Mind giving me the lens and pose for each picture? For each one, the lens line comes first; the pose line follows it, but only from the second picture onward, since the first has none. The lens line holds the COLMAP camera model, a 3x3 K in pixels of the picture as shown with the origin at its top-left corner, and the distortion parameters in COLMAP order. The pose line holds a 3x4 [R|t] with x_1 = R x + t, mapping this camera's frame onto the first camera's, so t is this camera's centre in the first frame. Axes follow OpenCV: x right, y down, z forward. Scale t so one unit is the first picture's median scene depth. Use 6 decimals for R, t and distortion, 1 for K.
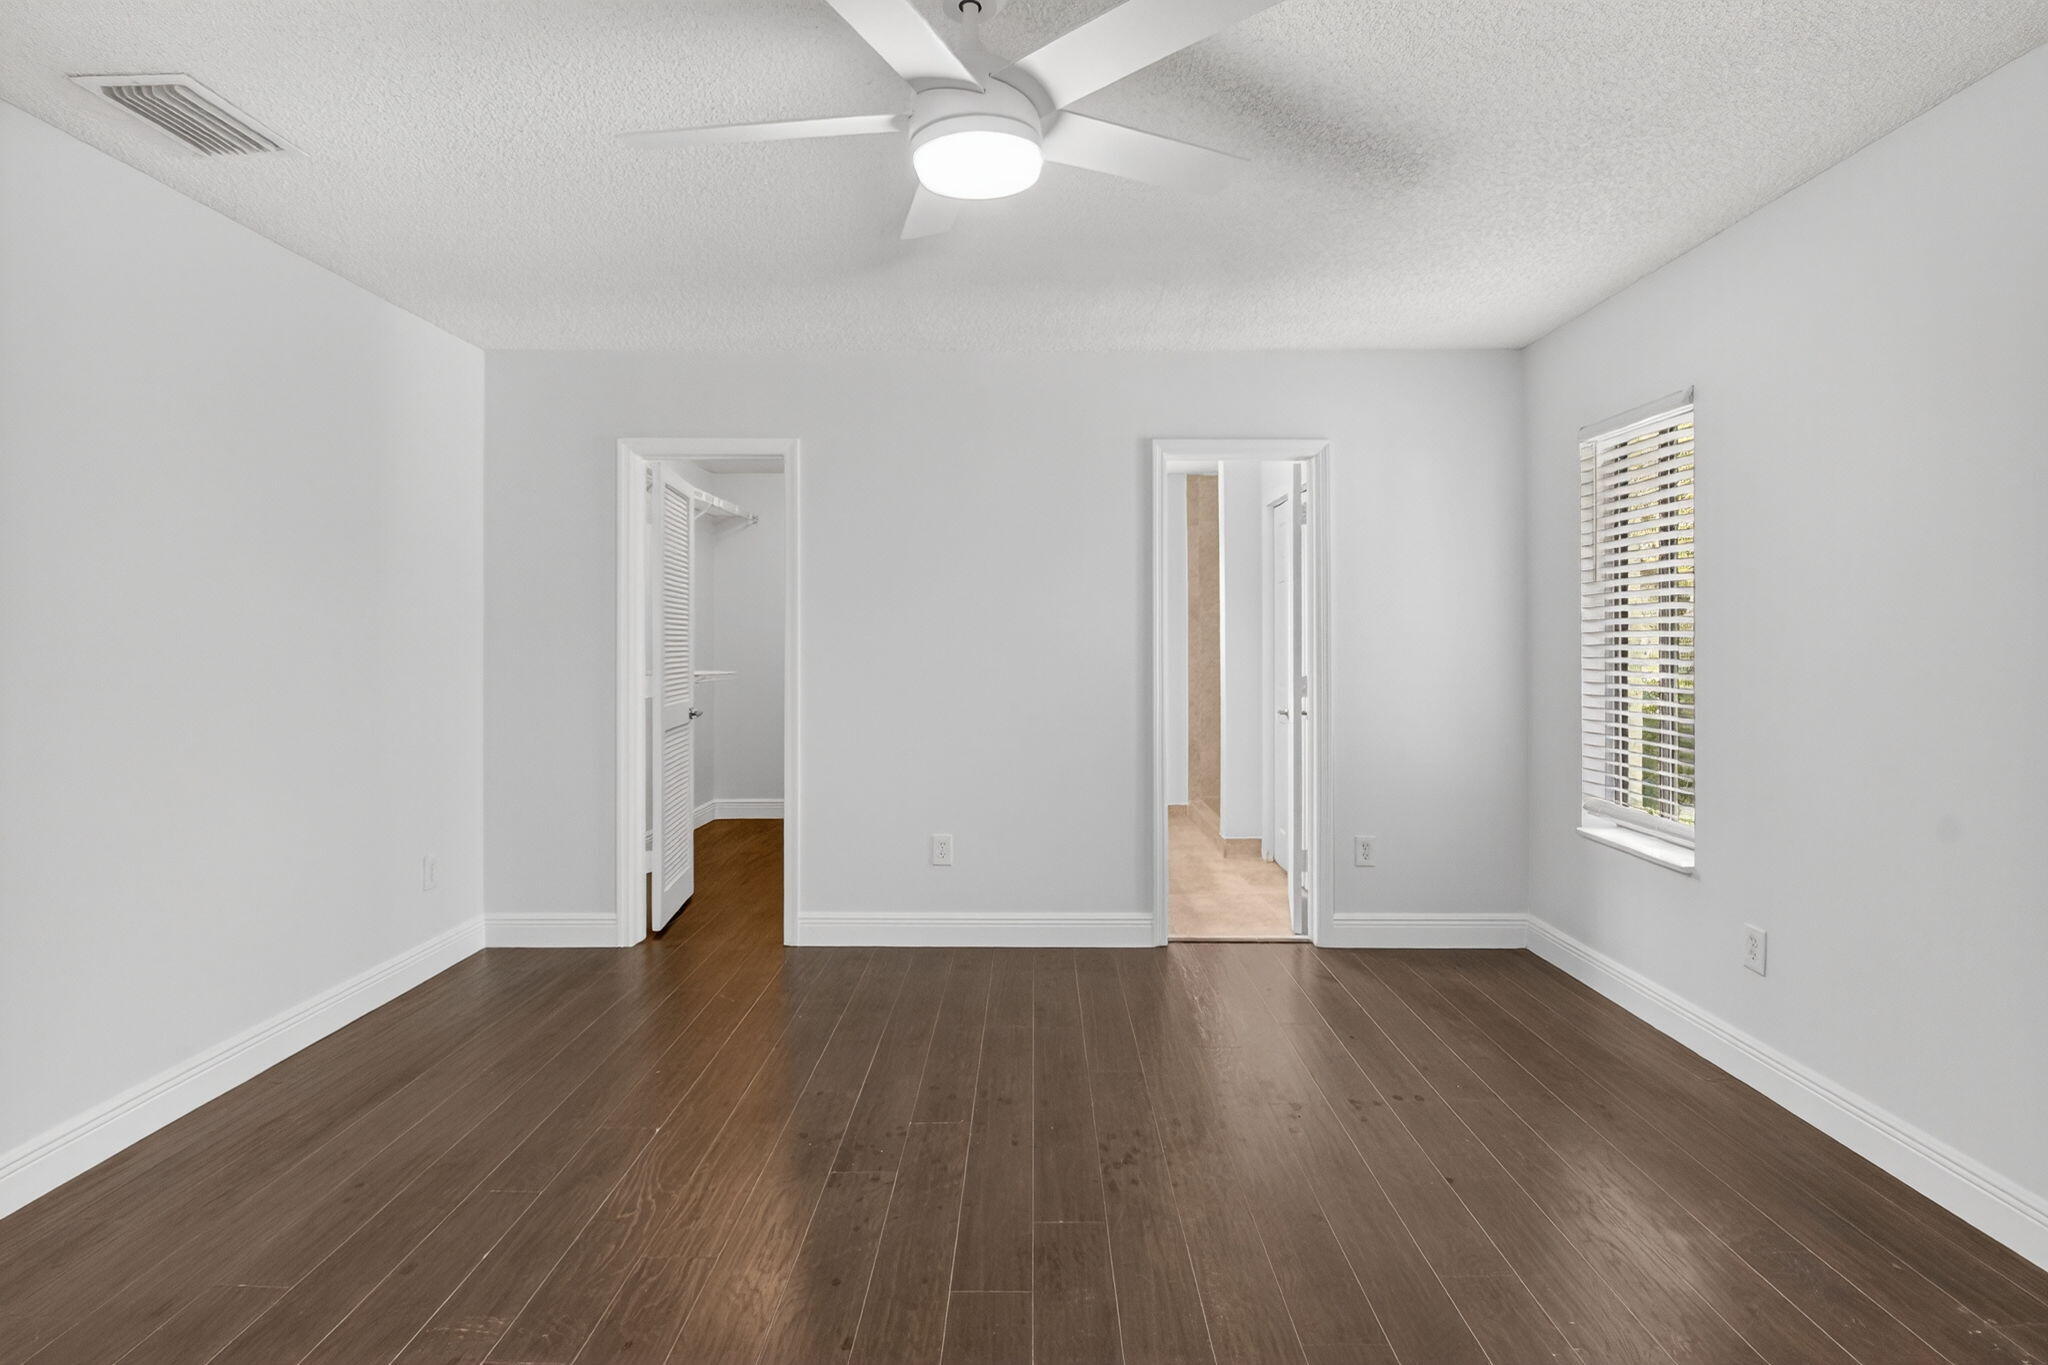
lens RADIAL K [[926.5, 0, 1009.5], [0, 926.5, 636.5], [0, 0, 1]] dist [0.001373, -0.000398]
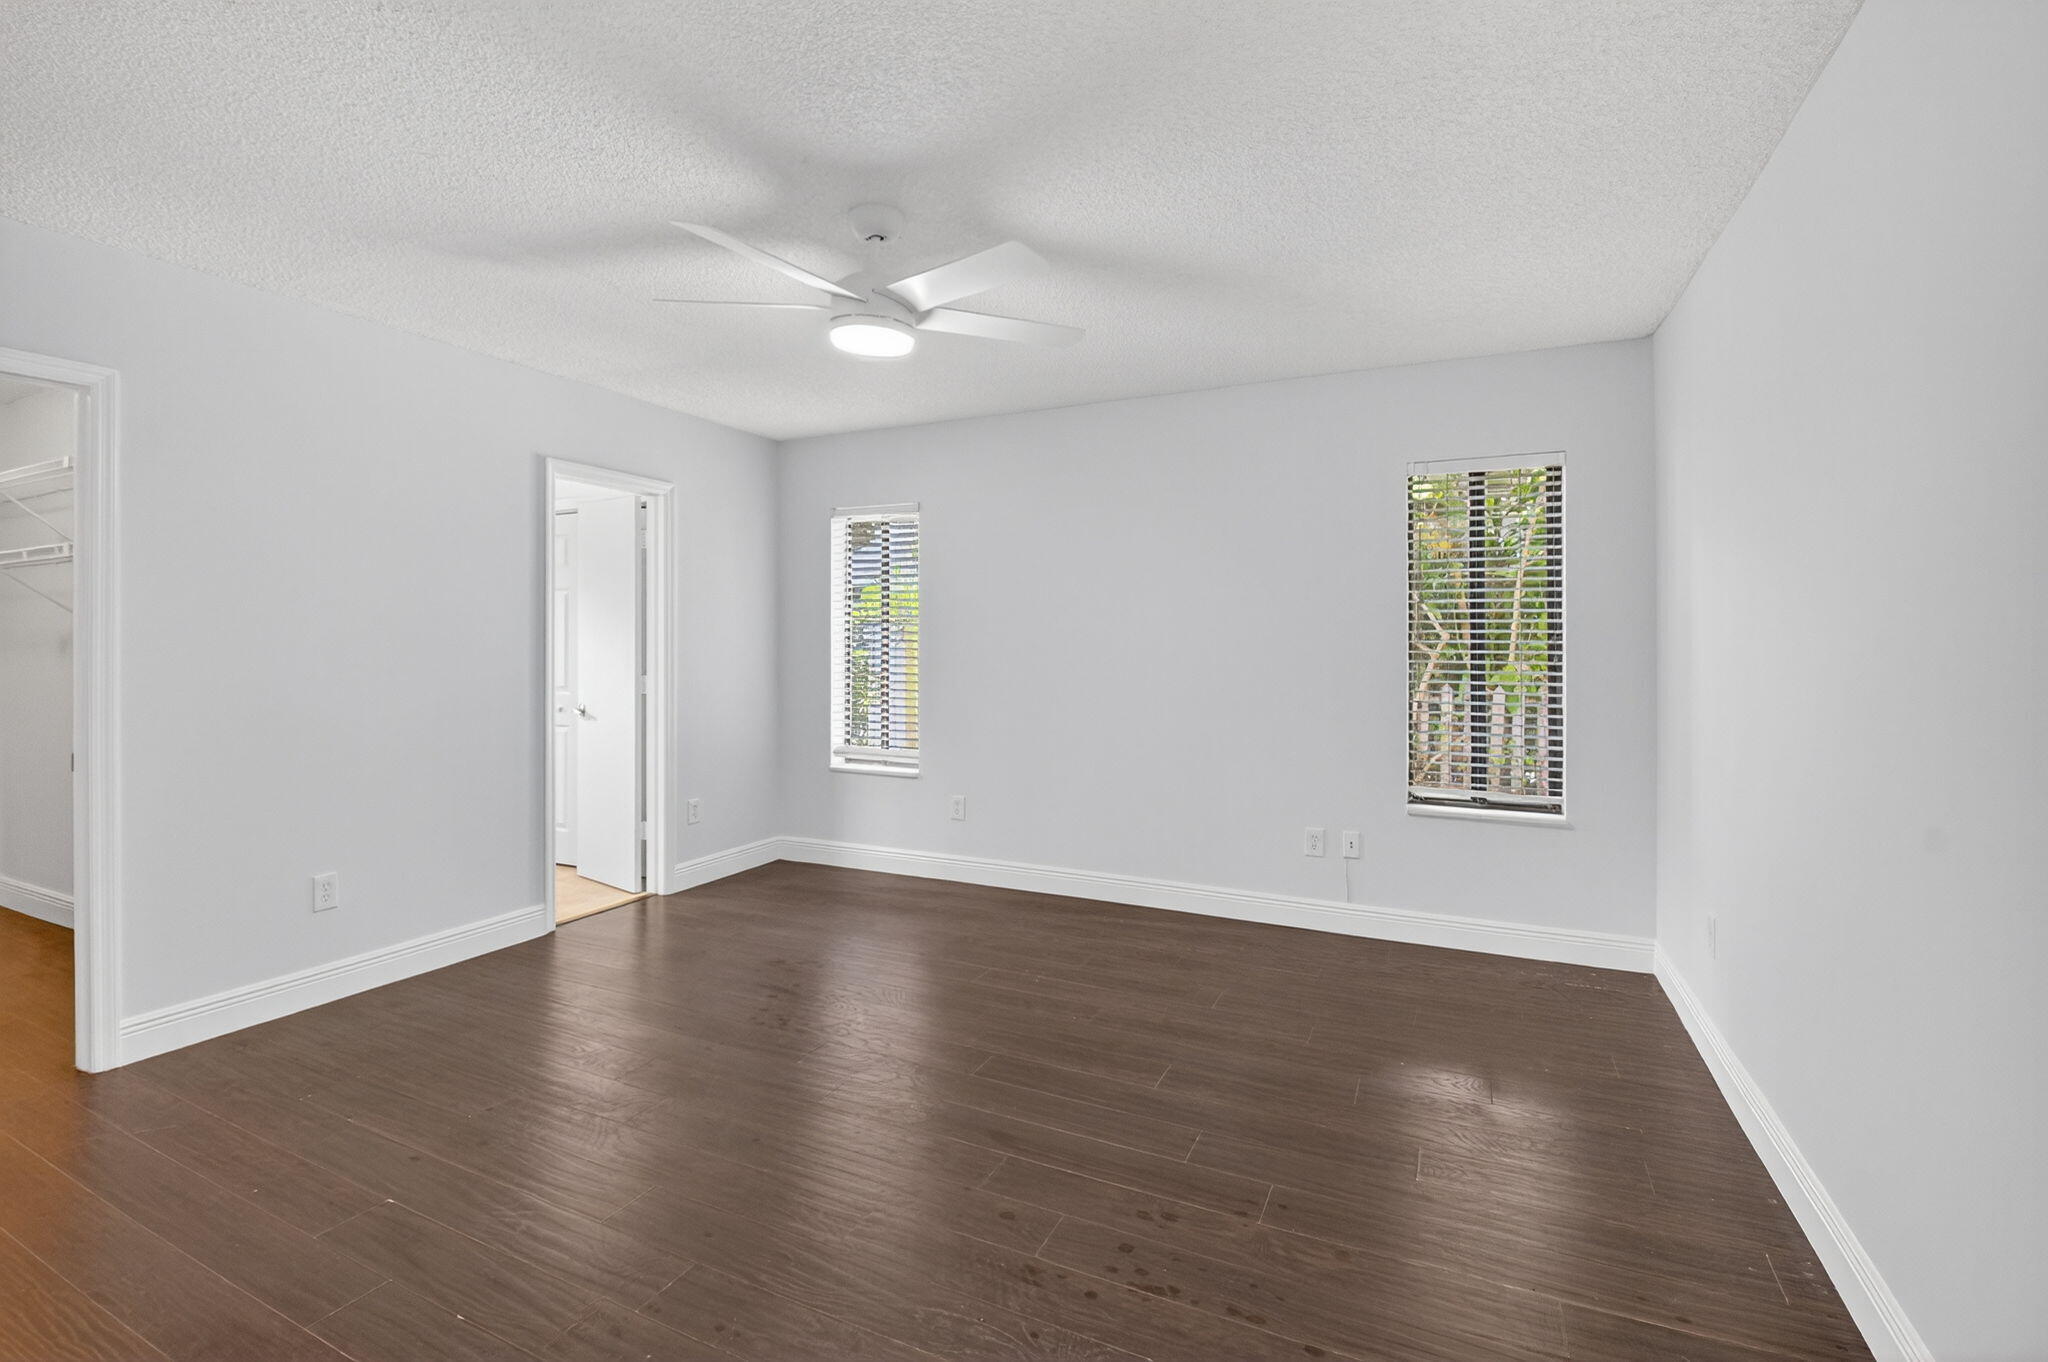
lens RADIAL K [[926.5, 0, 1009.5], [0, 926.5, 635.0], [0, 0, 1]] dist [0.001373, -0.000398]
pose [[0.428493, 0.010807, 0.903481, -0.583135], [0.008861, 0.999830, -0.016162, 0.015257], [-0.903502, 0.014931, 0.428324, 0.059936]]
